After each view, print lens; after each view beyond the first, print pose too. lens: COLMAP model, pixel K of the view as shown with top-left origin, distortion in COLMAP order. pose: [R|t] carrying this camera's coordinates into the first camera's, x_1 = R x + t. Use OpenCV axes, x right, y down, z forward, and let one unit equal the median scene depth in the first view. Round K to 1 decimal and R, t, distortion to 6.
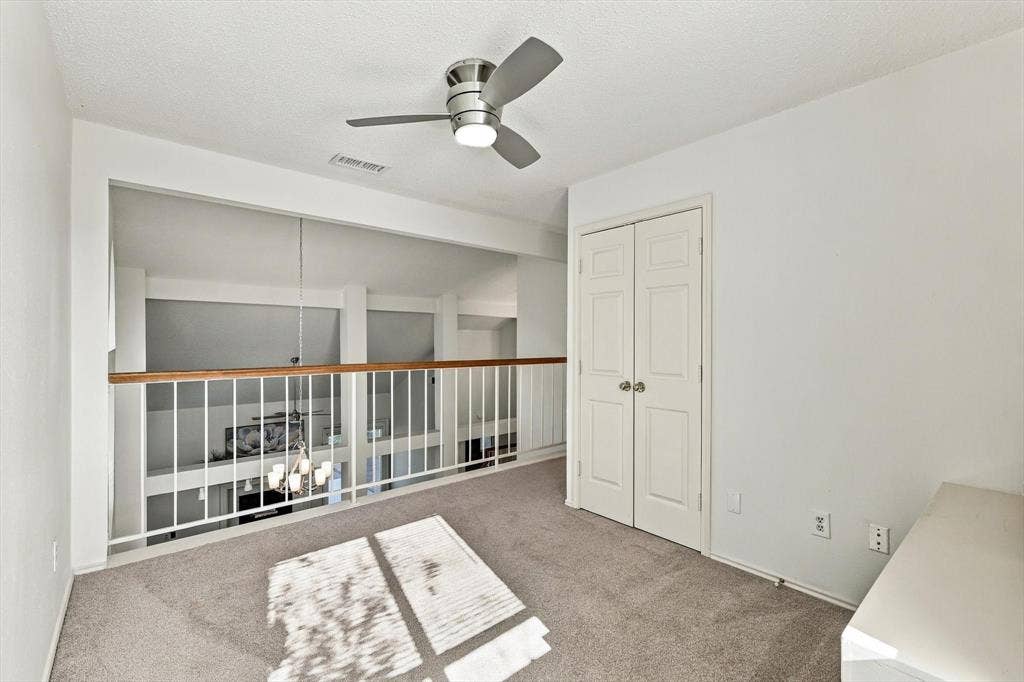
lens RADIAL K [[506.5, 0, 512.0], [0, 506.5, 341.0], [0, 0, 1]] dist [0.000438, 0.000090]
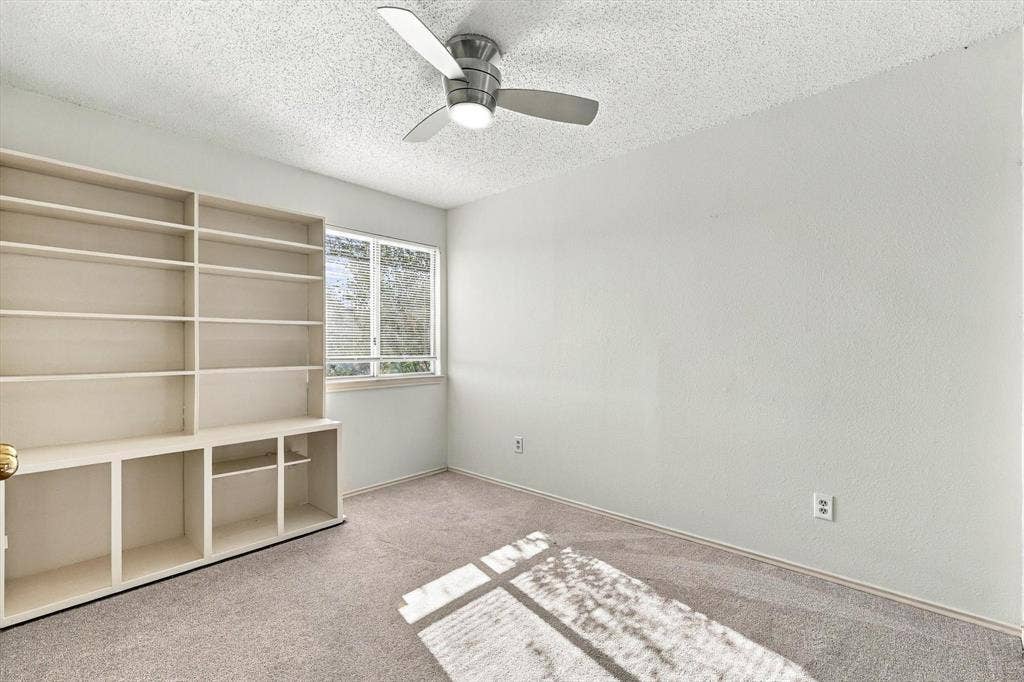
lens RADIAL K [[506.5, 0, 512.0], [0, 506.5, 341.0], [0, 0, 1]] dist [0.000438, 0.000090]
pose [[-0.994064, 0.001223, -0.108794, -0.041863], [0.001360, 0.999998, -0.001182, 0.038701], [0.108792, -0.001323, -0.994064, 1.963534]]
